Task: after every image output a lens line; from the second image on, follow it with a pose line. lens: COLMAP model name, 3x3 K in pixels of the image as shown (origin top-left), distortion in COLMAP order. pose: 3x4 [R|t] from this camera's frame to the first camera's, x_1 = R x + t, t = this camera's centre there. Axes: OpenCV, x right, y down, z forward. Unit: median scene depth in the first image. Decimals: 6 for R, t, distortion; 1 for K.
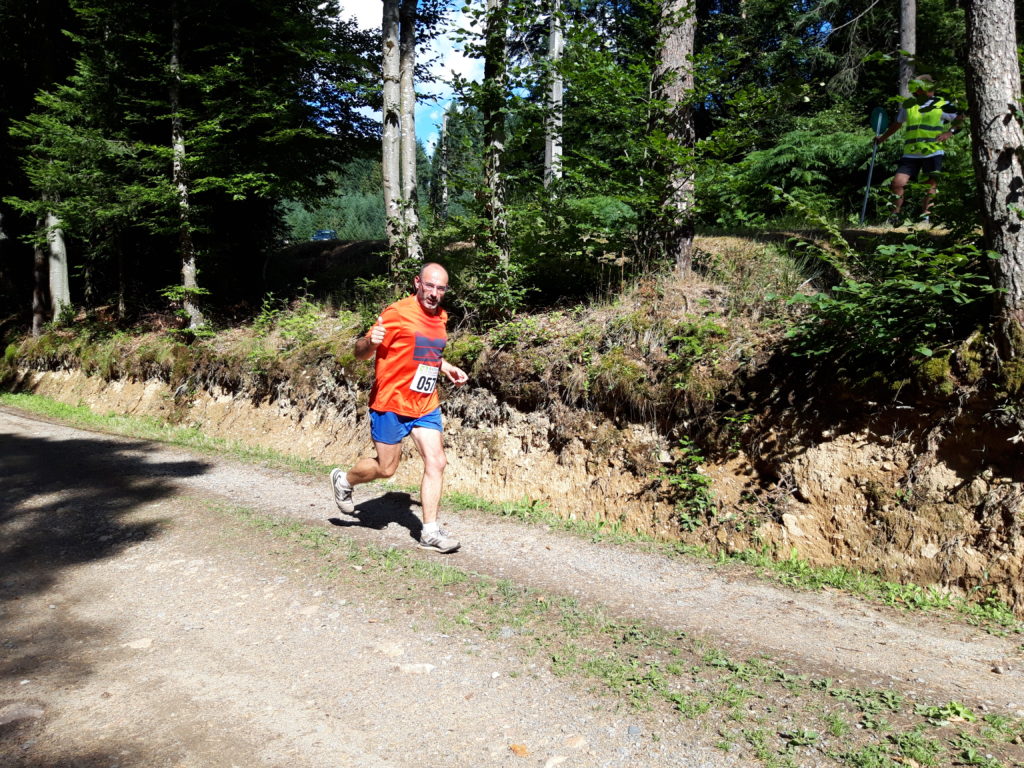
lens RADIAL K [[838.7, 0, 510.7], [0, 838.7, 388.6], [0, 0, 1]] dist [0.091154, -0.186769]
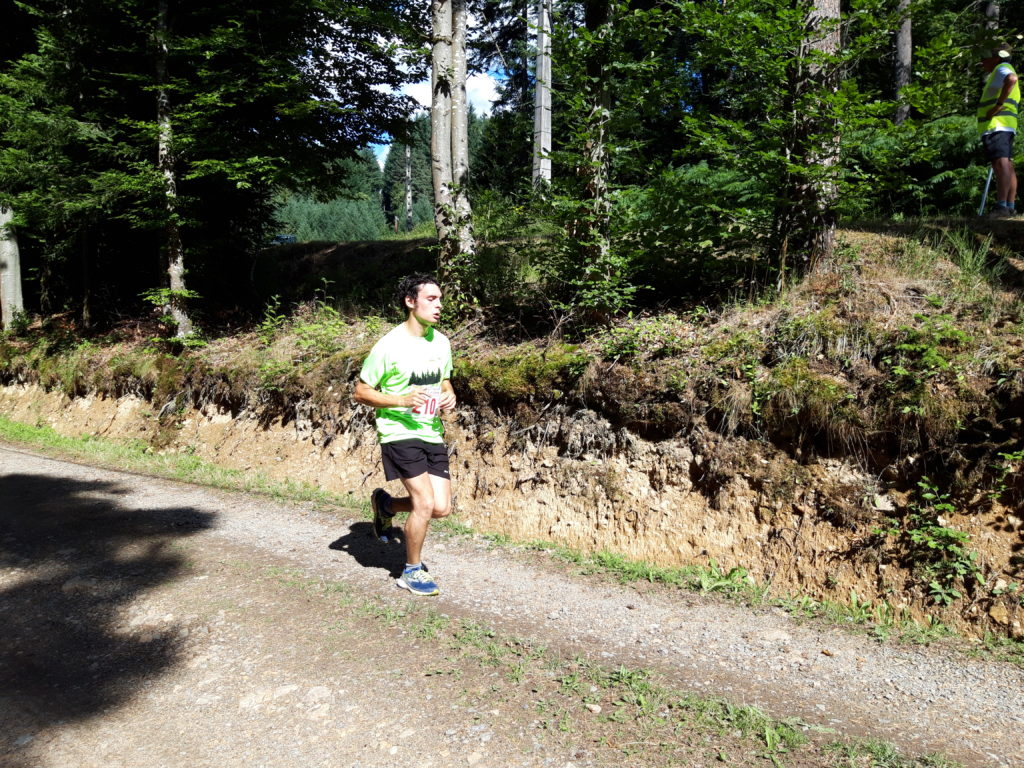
lens RADIAL K [[838.7, 0, 513.7], [0, 838.7, 387.6], [0, 0, 1]] dist [0.091154, -0.186769]
pose [[0.998069, -0.005084, 0.061910, -0.150986], [0.005827, 0.999913, -0.011839, -0.012258], [-0.061845, 0.012177, 0.998012, 0.194836]]
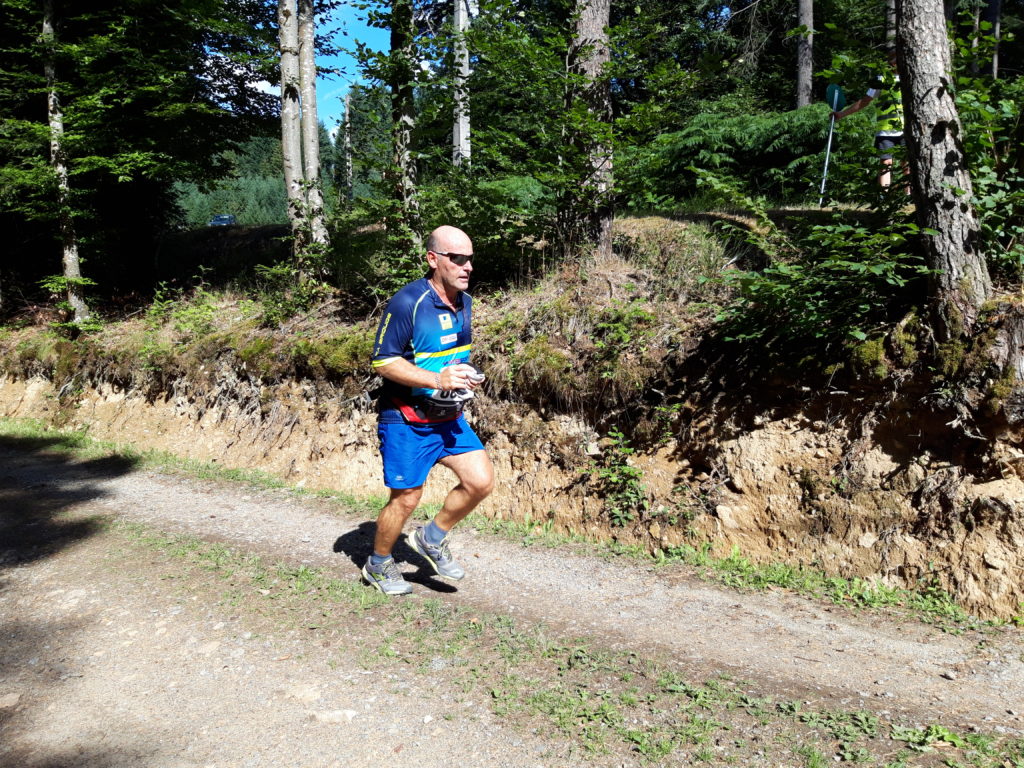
lens RADIAL K [[838.7, 0, 519.3], [0, 838.7, 389.1], [0, 0, 1]] dist [0.091154, -0.186769]
pose [[0.993310, -0.028160, 0.111993, -0.004615], [0.026058, 0.999456, 0.020197, -0.006799], [-0.112500, -0.017144, 0.993504, 0.046205]]
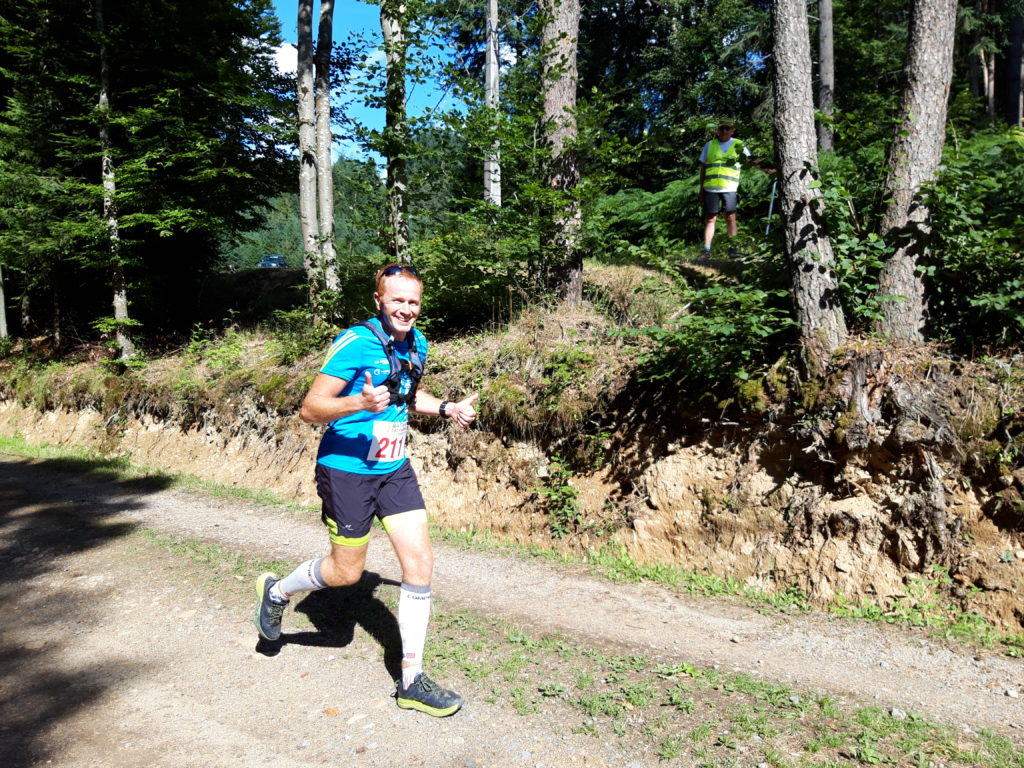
lens RADIAL K [[838.7, 0, 514.3], [0, 838.7, 392.3], [0, 0, 1]] dist [0.091154, -0.186769]
pose [[0.998459, -0.018867, 0.052189, 0.069180], [0.019910, 0.999611, -0.019538, -0.002286], [-0.051800, 0.020547, 0.998446, -0.078799]]
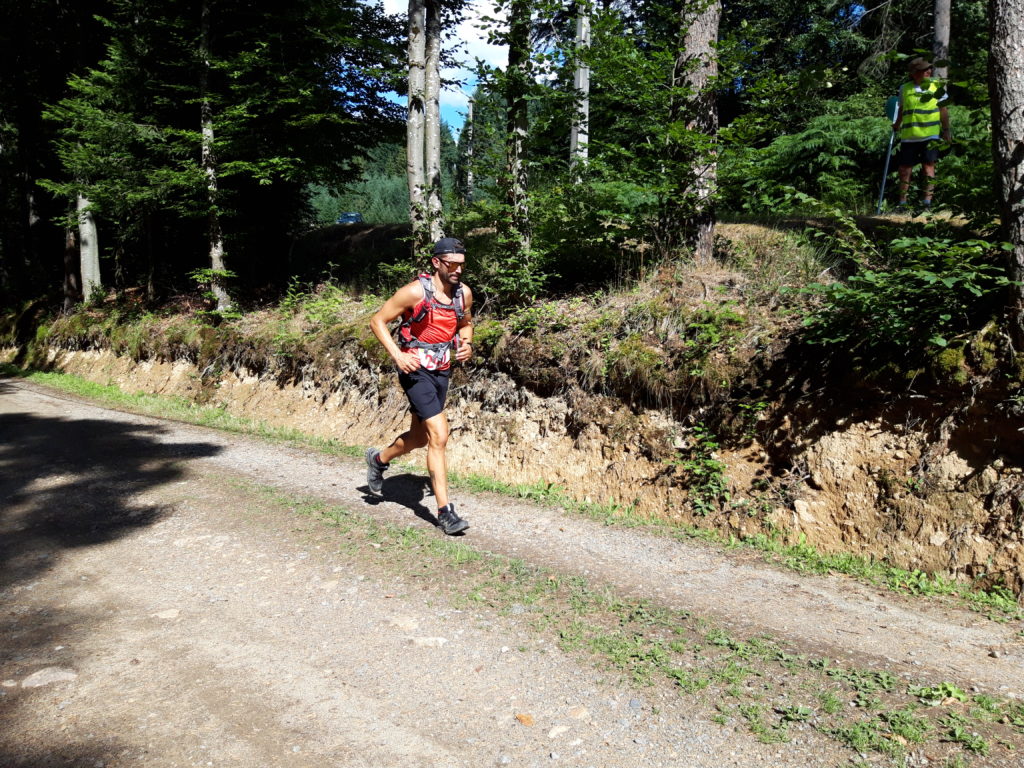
lens RADIAL K [[838.7, 0, 510.6], [0, 838.7, 386.3], [0, 0, 1]] dist [0.091154, -0.186769]
pose [[0.999533, 0.011429, -0.028335, 0.005536], [-0.010965, 0.999804, 0.016461, -0.000868], [0.028518, -0.016142, 0.999463, -0.013163]]
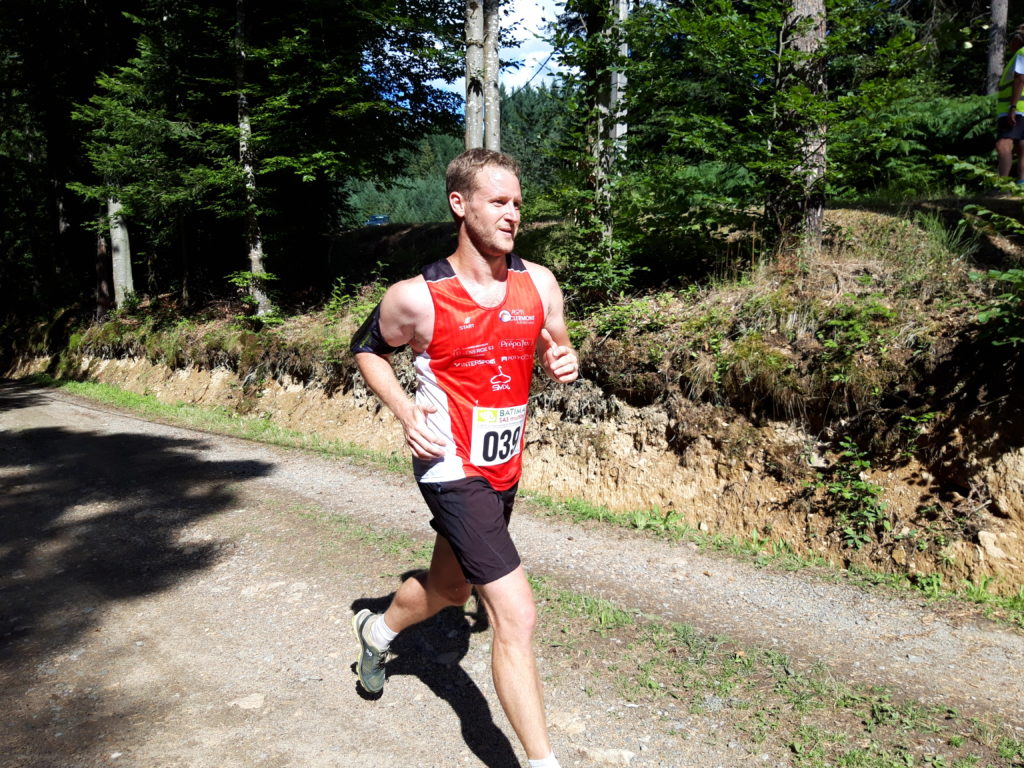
lens RADIAL K [[838.7, 0, 505.6], [0, 838.7, 387.7], [0, 0, 1]] dist [0.091154, -0.186769]
pose [[0.998073, -0.001845, -0.062026, -0.062138], [0.002910, 0.999850, 0.017085, -0.006763], [0.061985, -0.017232, 0.997928, 0.089938]]
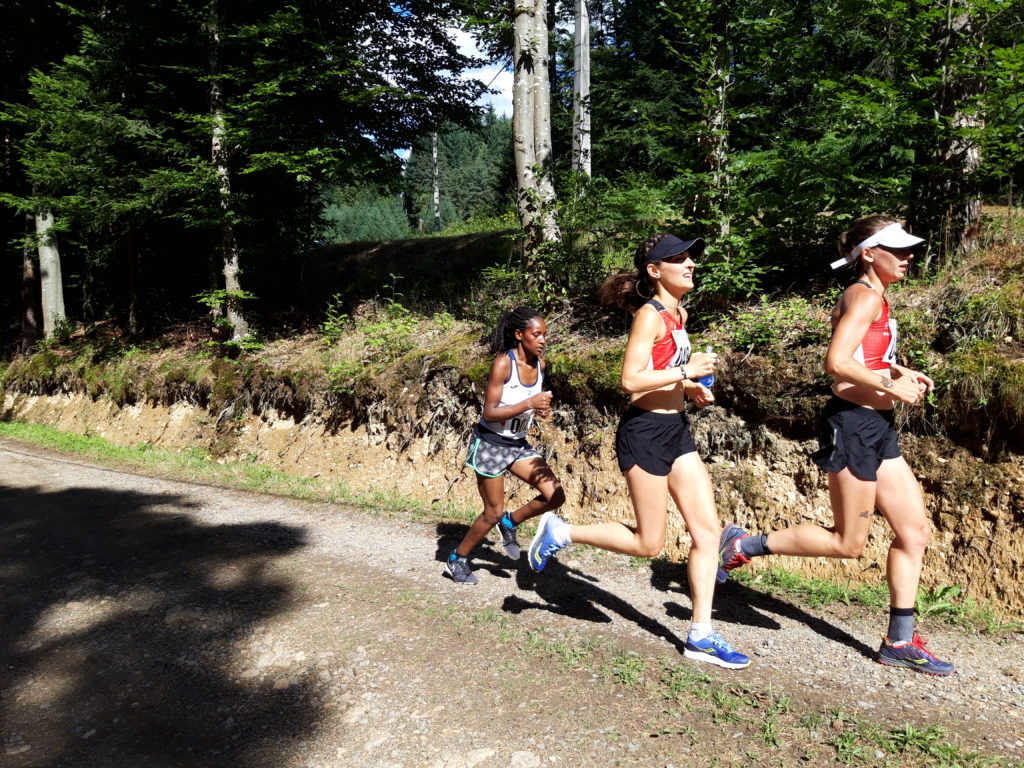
lens RADIAL K [[838.7, 0, 516.0], [0, 838.7, 385.5], [0, 0, 1]] dist [0.091154, -0.186769]
pose [[0.999019, -0.025130, 0.036466, -0.225382], [0.025723, 0.999543, -0.015887, -0.010710], [-0.036050, 0.016809, 0.999209, 0.273138]]
